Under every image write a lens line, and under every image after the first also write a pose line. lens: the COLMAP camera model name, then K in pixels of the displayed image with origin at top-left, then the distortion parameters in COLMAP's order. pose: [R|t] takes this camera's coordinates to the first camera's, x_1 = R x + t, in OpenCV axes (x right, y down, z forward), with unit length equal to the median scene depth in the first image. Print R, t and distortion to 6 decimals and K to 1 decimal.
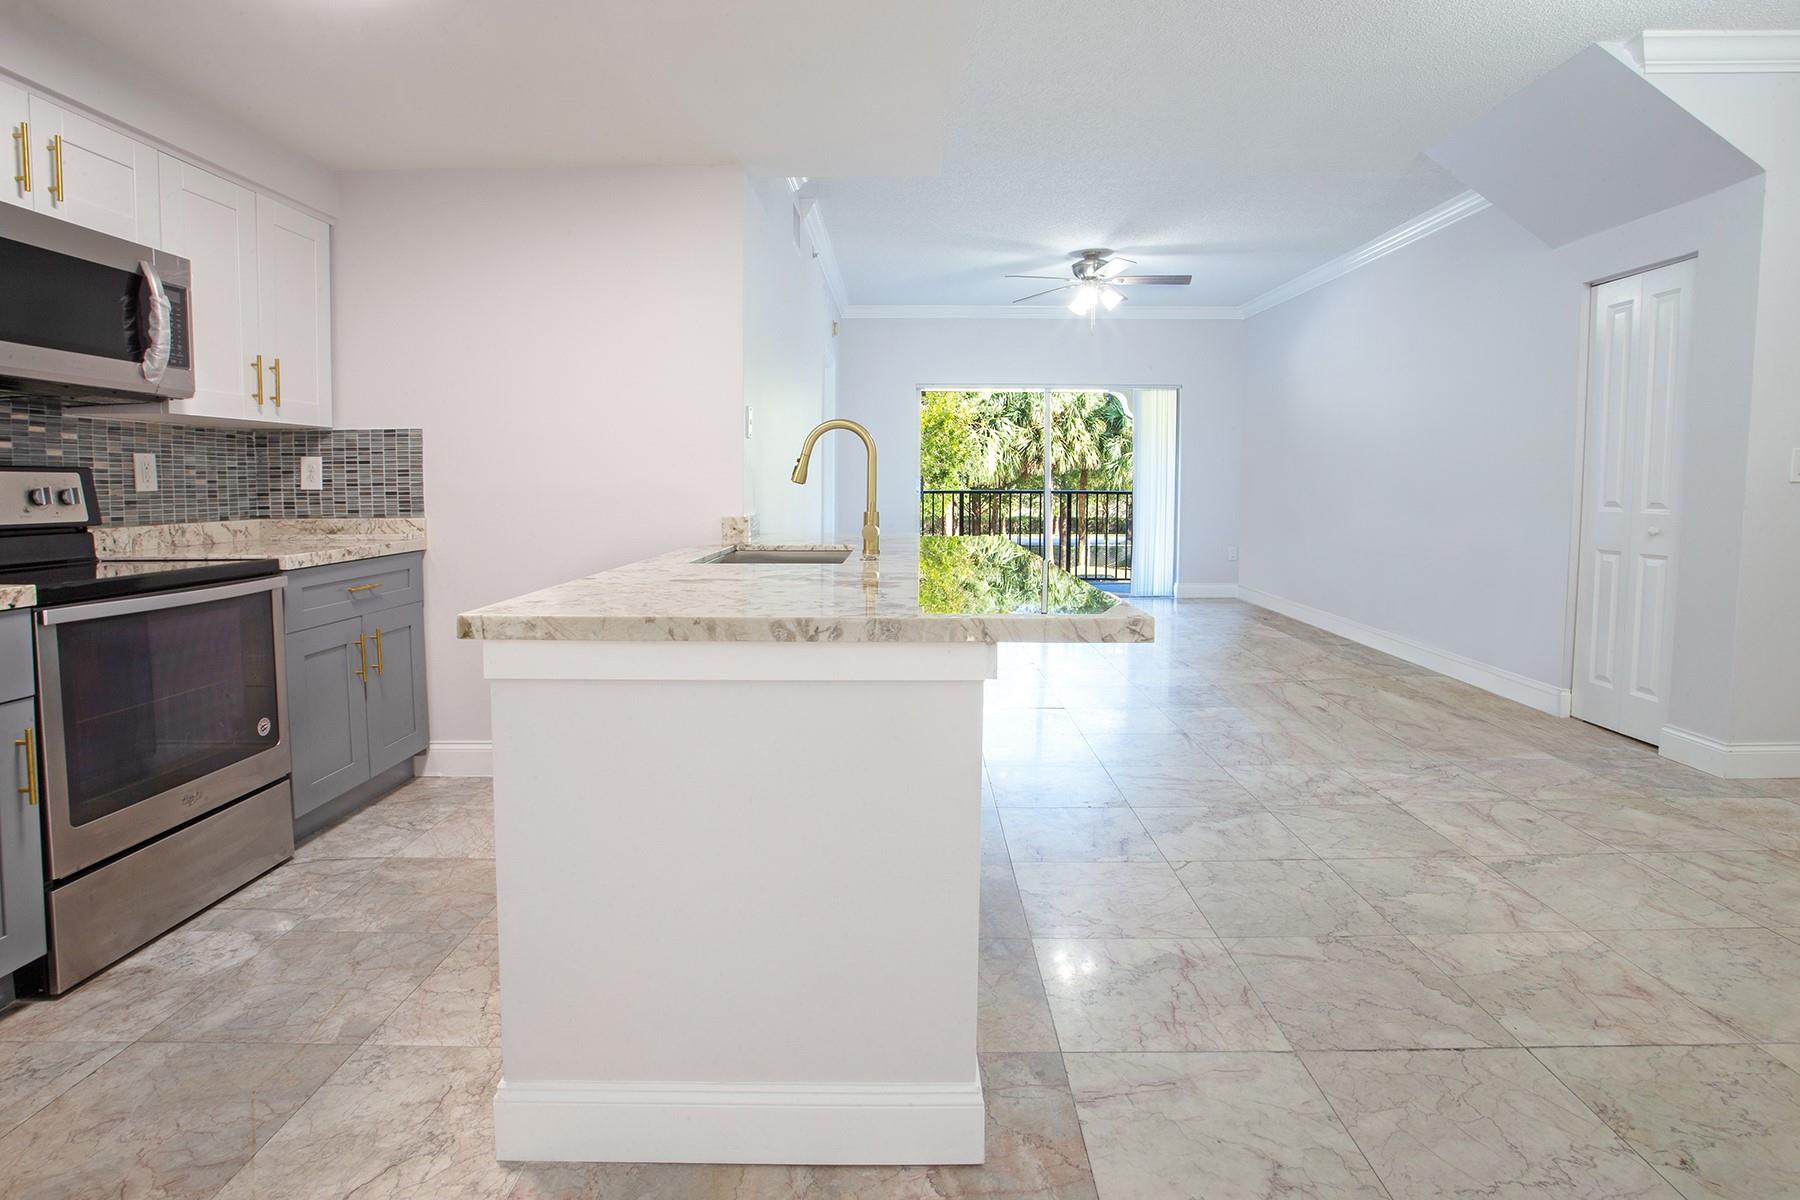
lens RADIAL K [[917.8, 0, 901.2], [0, 917.8, 572.6], [0, 0, 1]] dist [-0.063344, 0.032005]
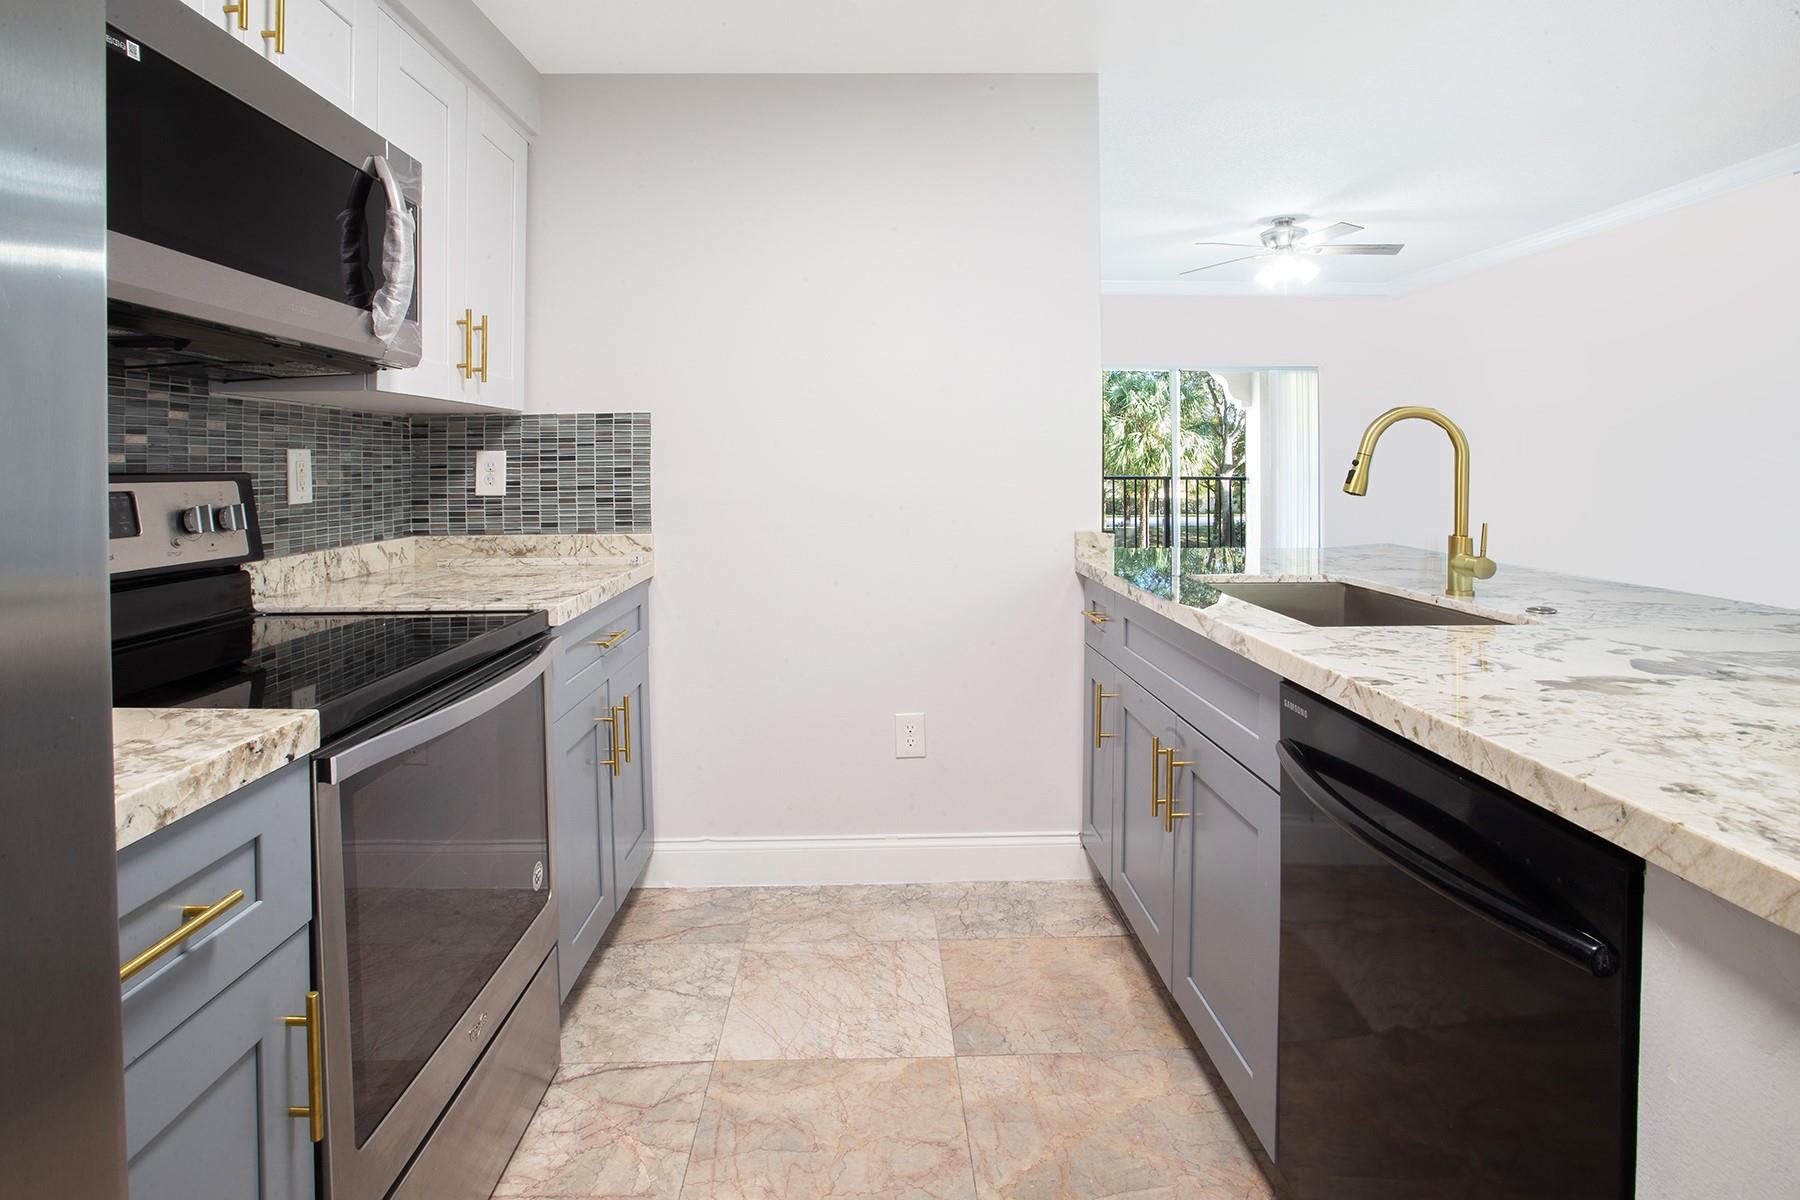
lens RADIAL K [[915.4, 0, 908.3], [0, 915.4, 498.8], [0, 0, 1]] dist [-0.069583, 0.030621]
pose [[0.998155, -0.009140, 0.060019, -0.431689], [0.012854, 0.998007, -0.061787, -0.047898], [-0.059335, 0.062445, 0.996283, 0.294762]]
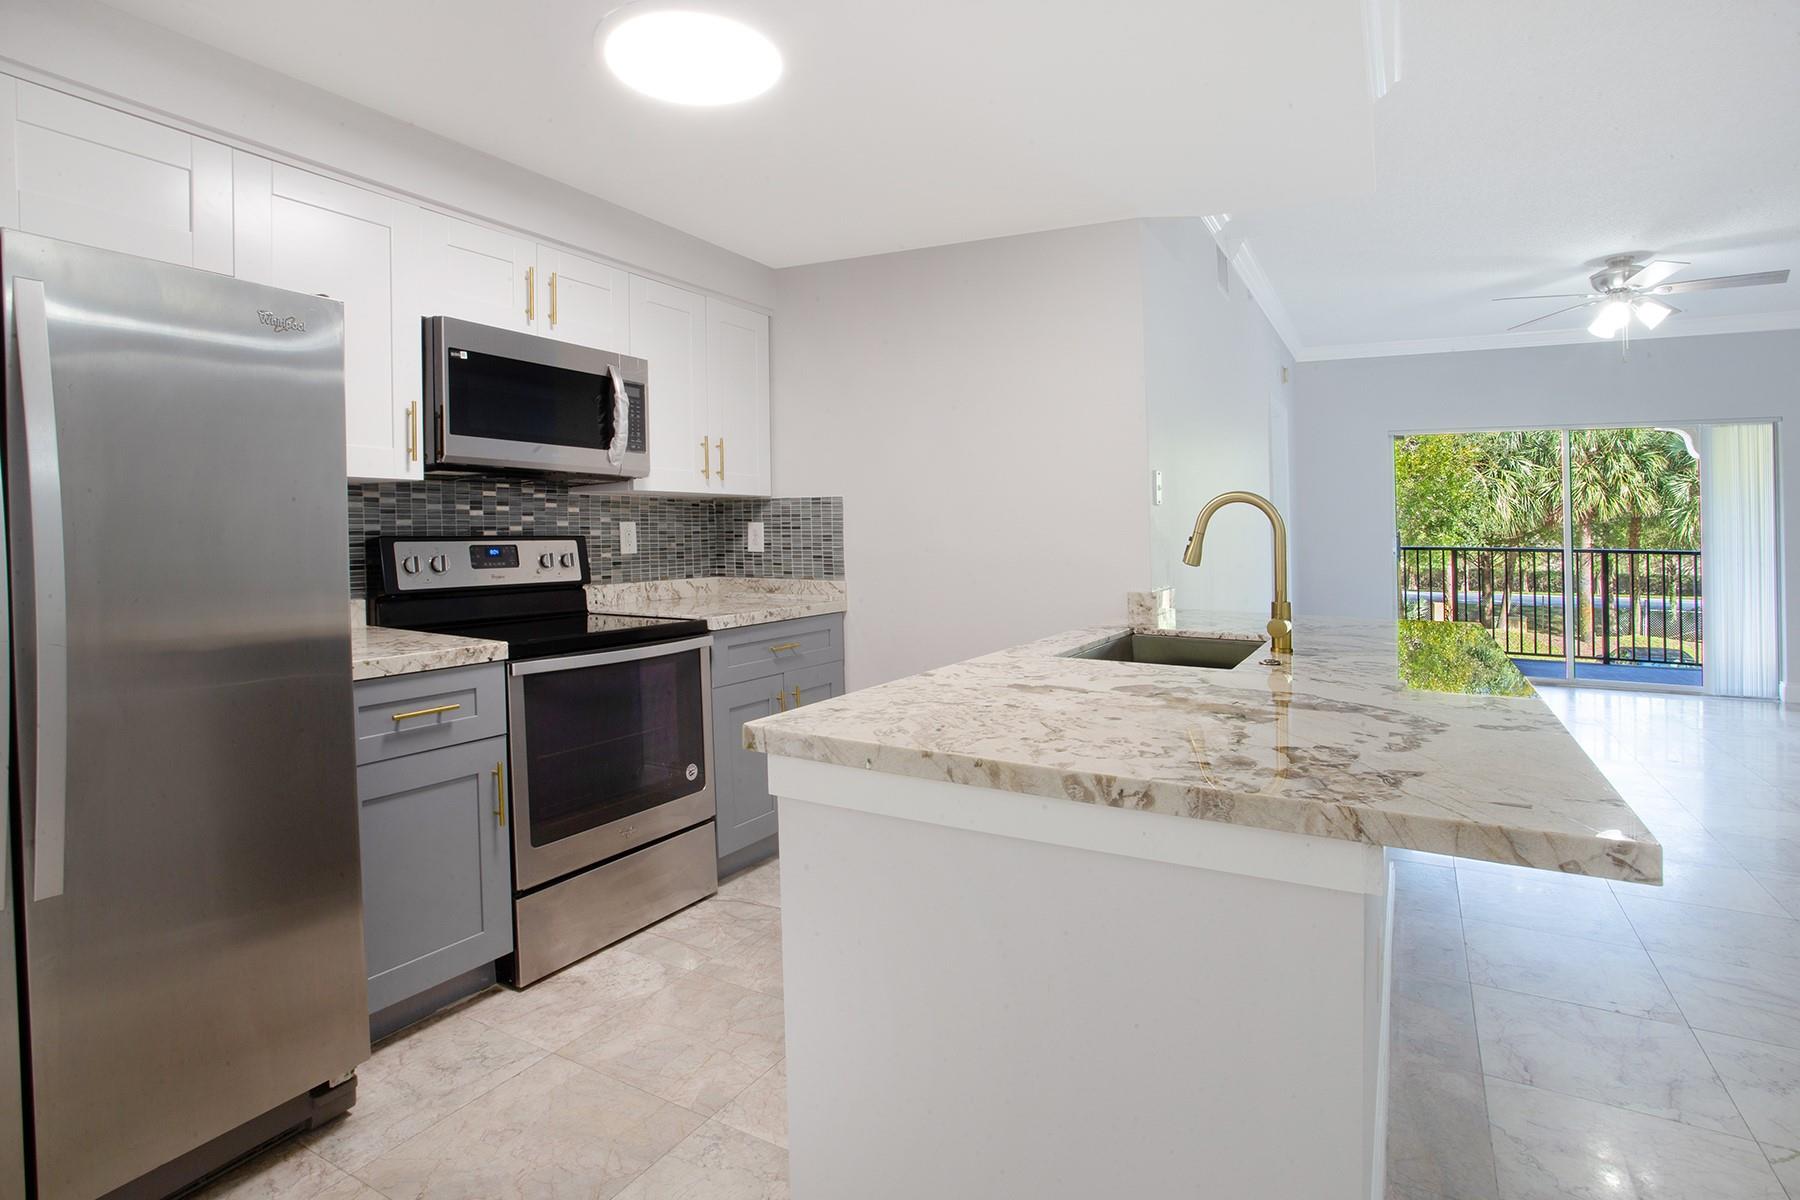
lens RADIAL K [[929.8, 0, 919.3], [0, 929.8, 521.4], [0, 0, 1]] dist [-0.076359, 0.030412]
pose [[0.887283, -0.001741, -0.461223, 0.051529], [-0.047689, 0.994287, -0.095495, -0.037067], [0.458754, 0.106727, 0.882131, 0.104809]]
